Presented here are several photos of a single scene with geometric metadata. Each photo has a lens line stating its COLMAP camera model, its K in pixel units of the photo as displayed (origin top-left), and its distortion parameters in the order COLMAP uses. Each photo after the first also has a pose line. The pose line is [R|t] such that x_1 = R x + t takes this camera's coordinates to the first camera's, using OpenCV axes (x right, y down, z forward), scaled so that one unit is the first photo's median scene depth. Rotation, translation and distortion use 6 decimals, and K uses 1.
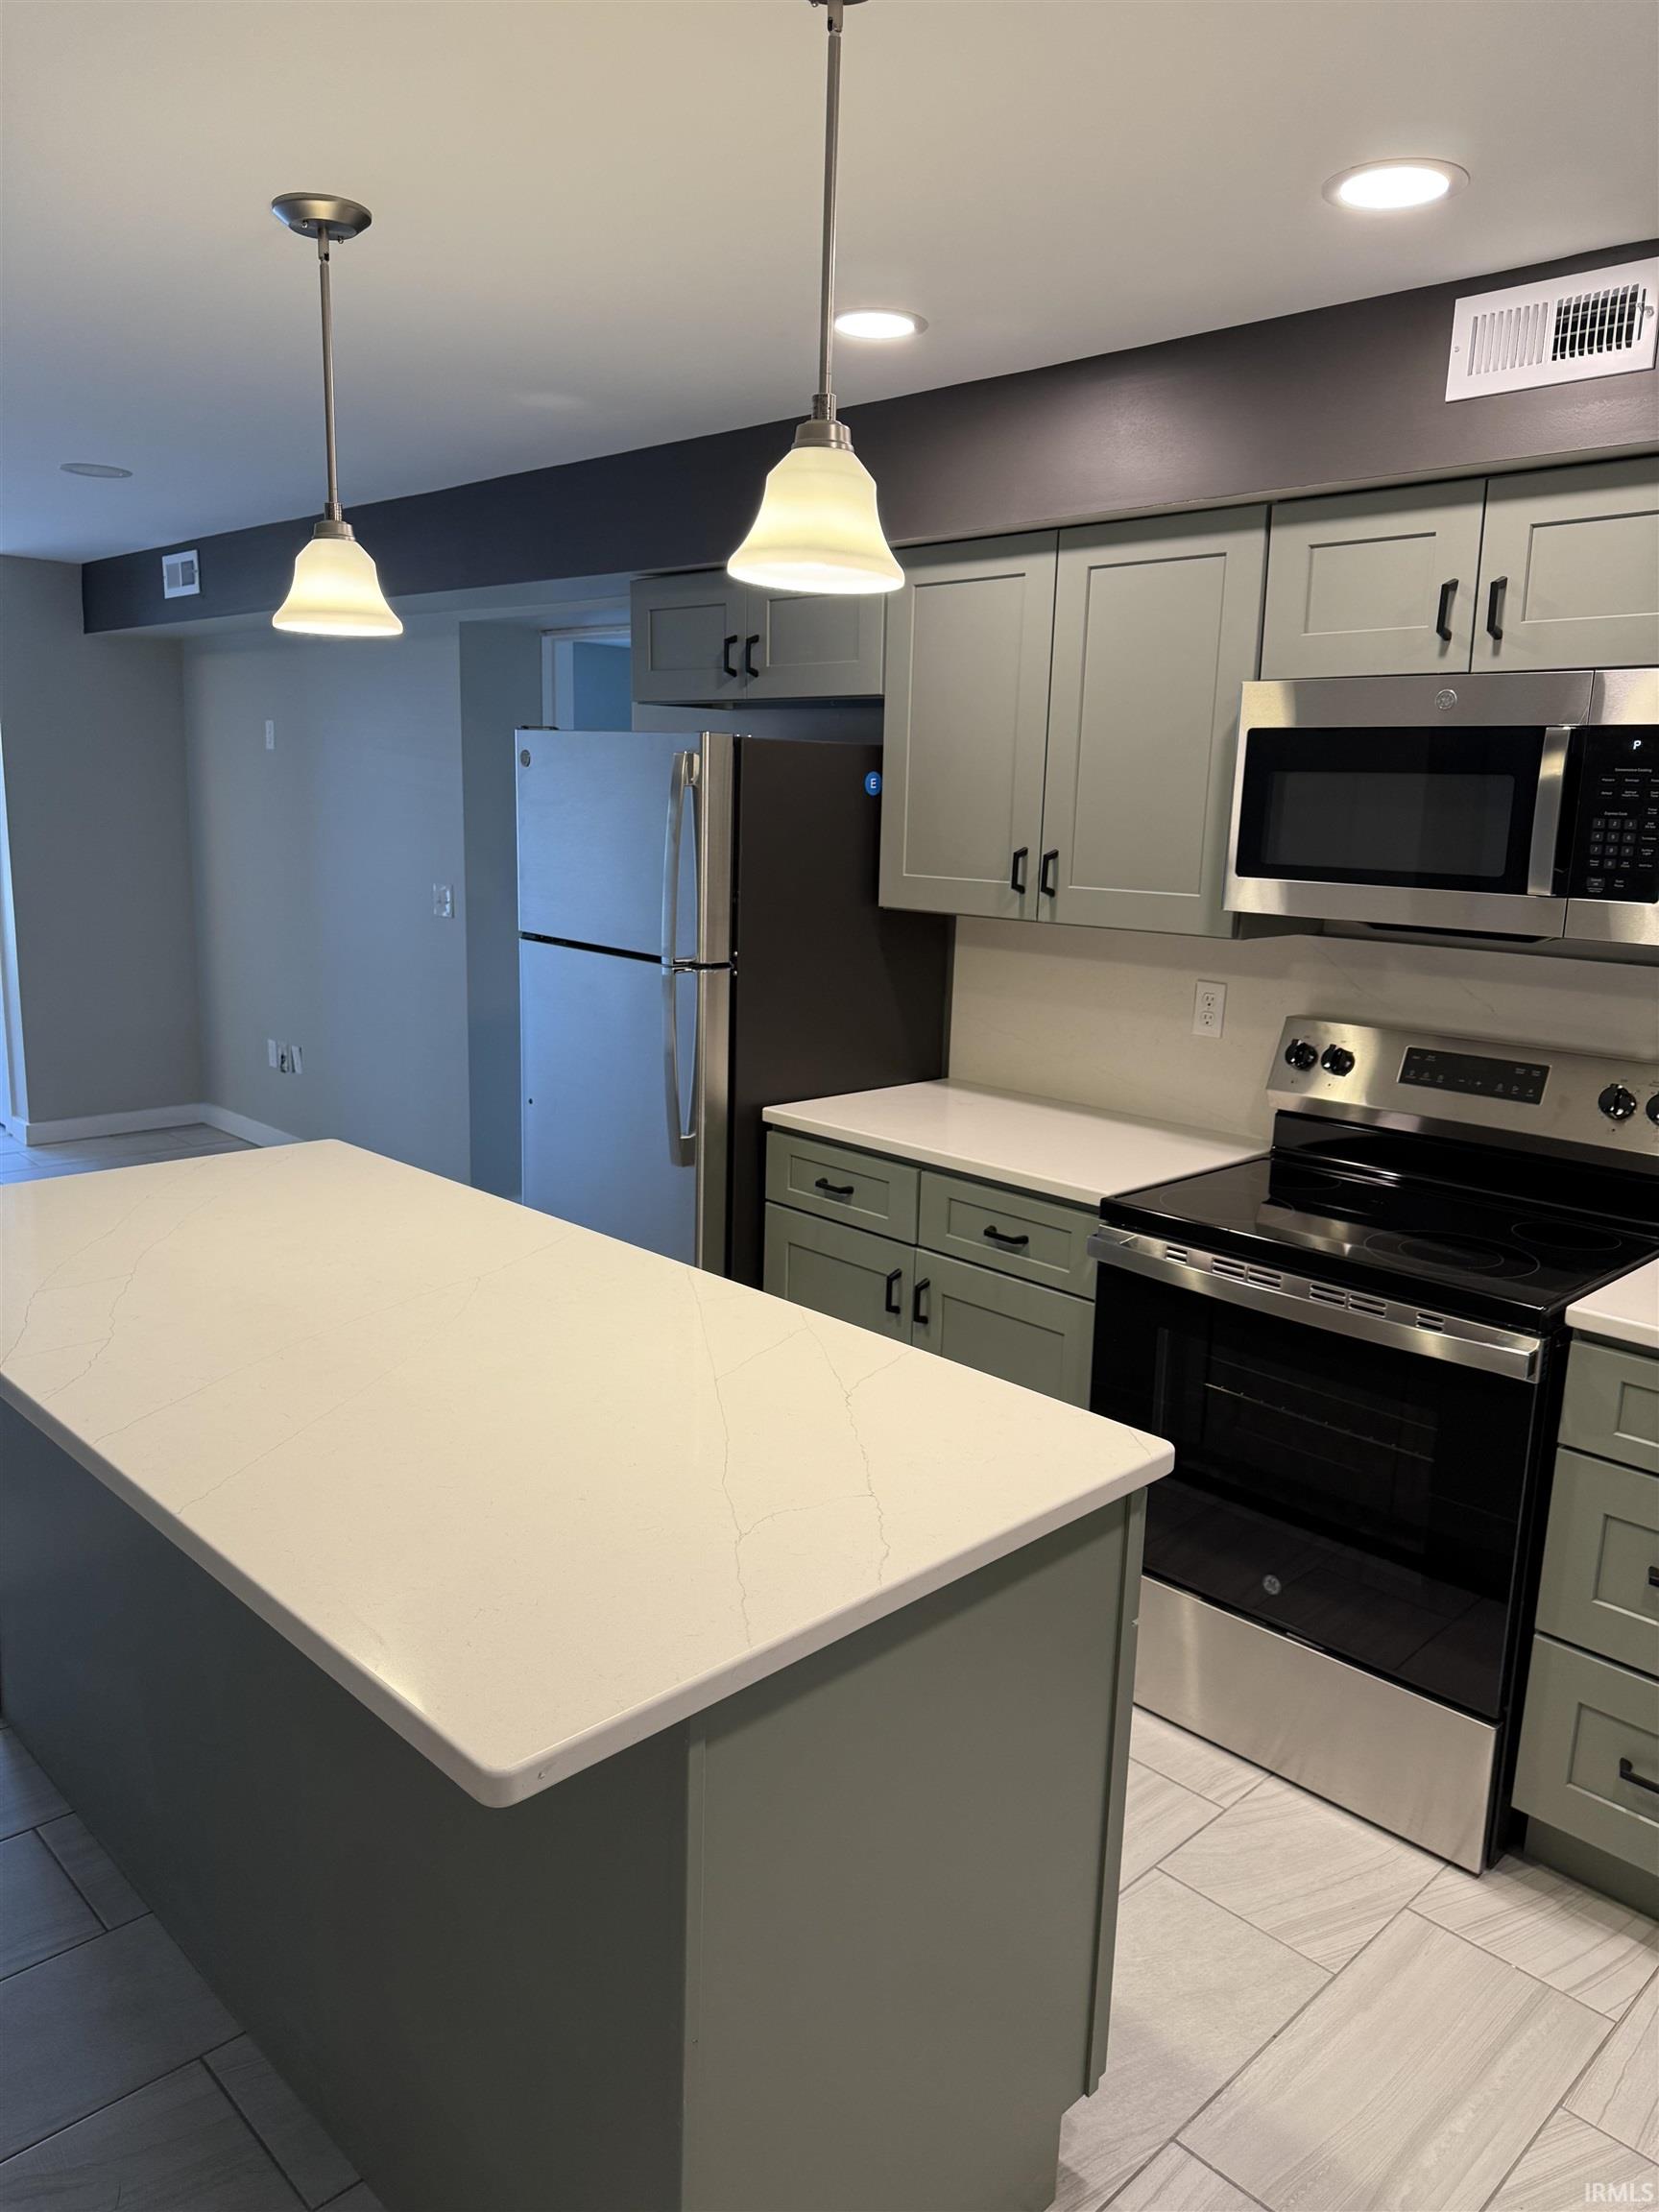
lens RADIAL K [[1571.4, 0, 824.7], [0, 1571.4, 1116.8], [0, 0, 1]] dist [0.116970, -0.181944]
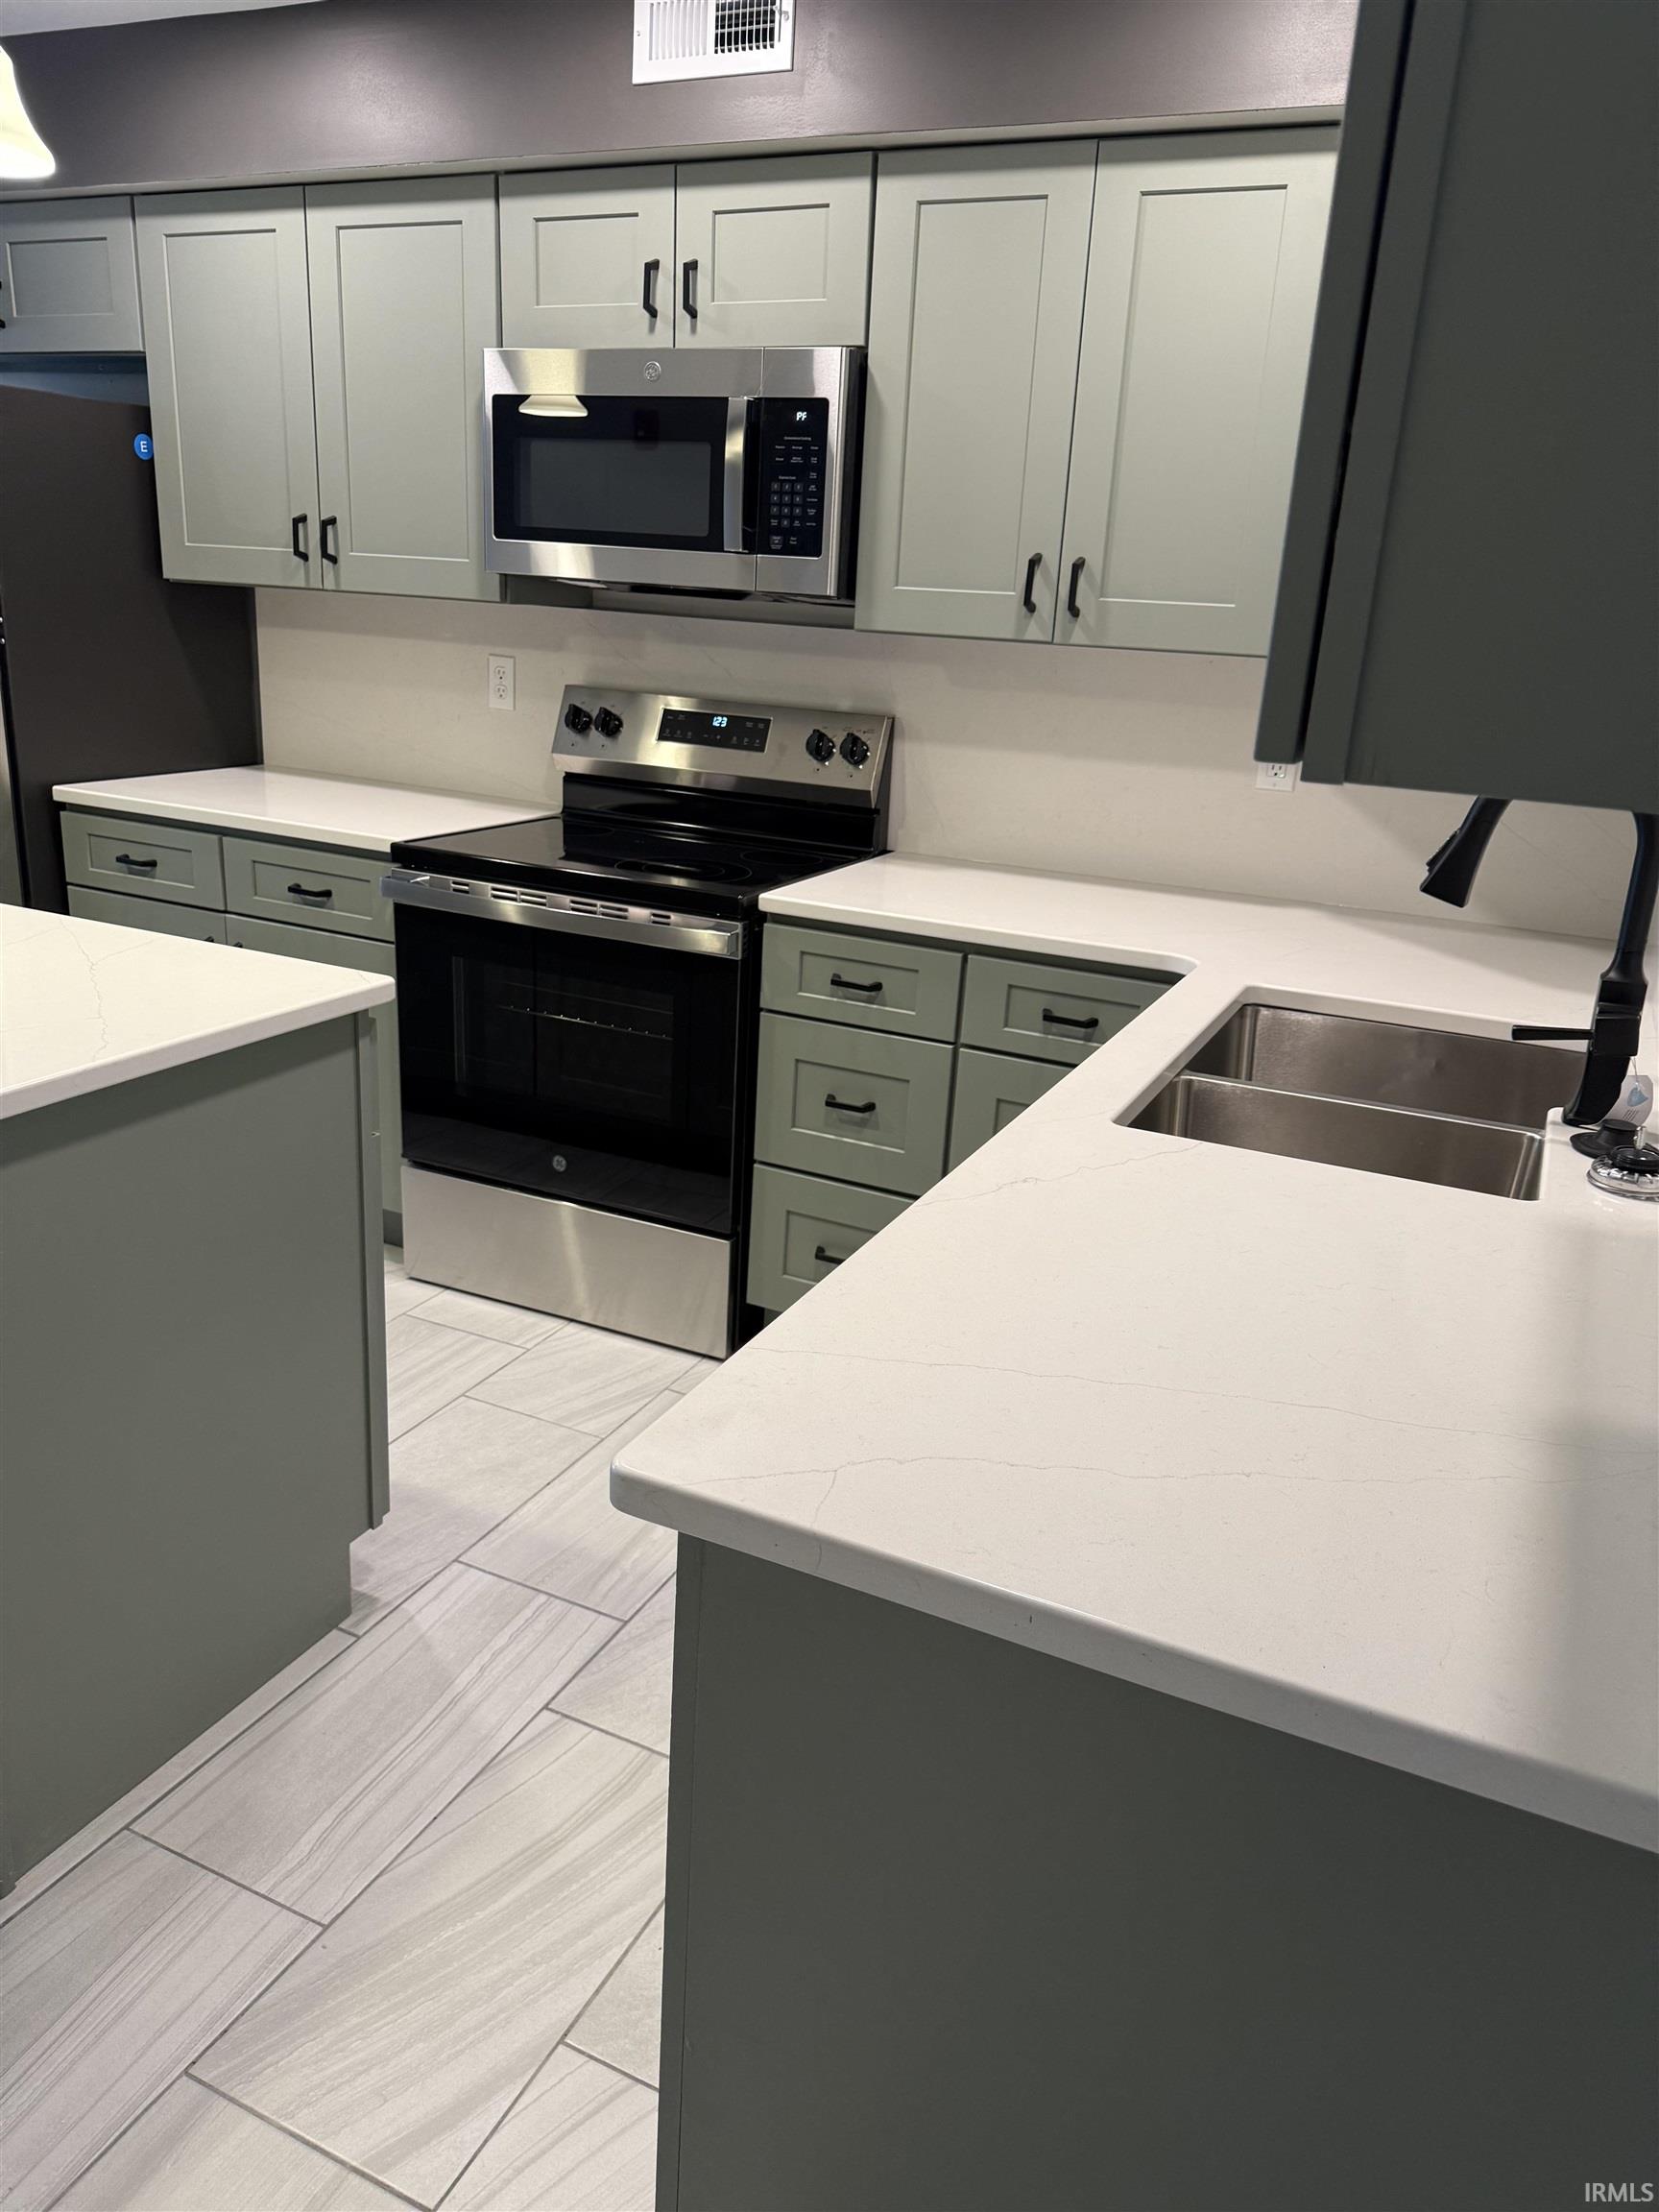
lens RADIAL K [[1555.2, 0, 829.5], [0, 1555.2, 1106.0], [0, 0, 1]] dist [0.128796, -0.210146]
pose [[0.933463, -0.089369, 0.347362, 0.061528], [0.042152, 0.989084, 0.141197, 0.085683], [-0.356189, -0.117160, 0.927040, -0.121003]]
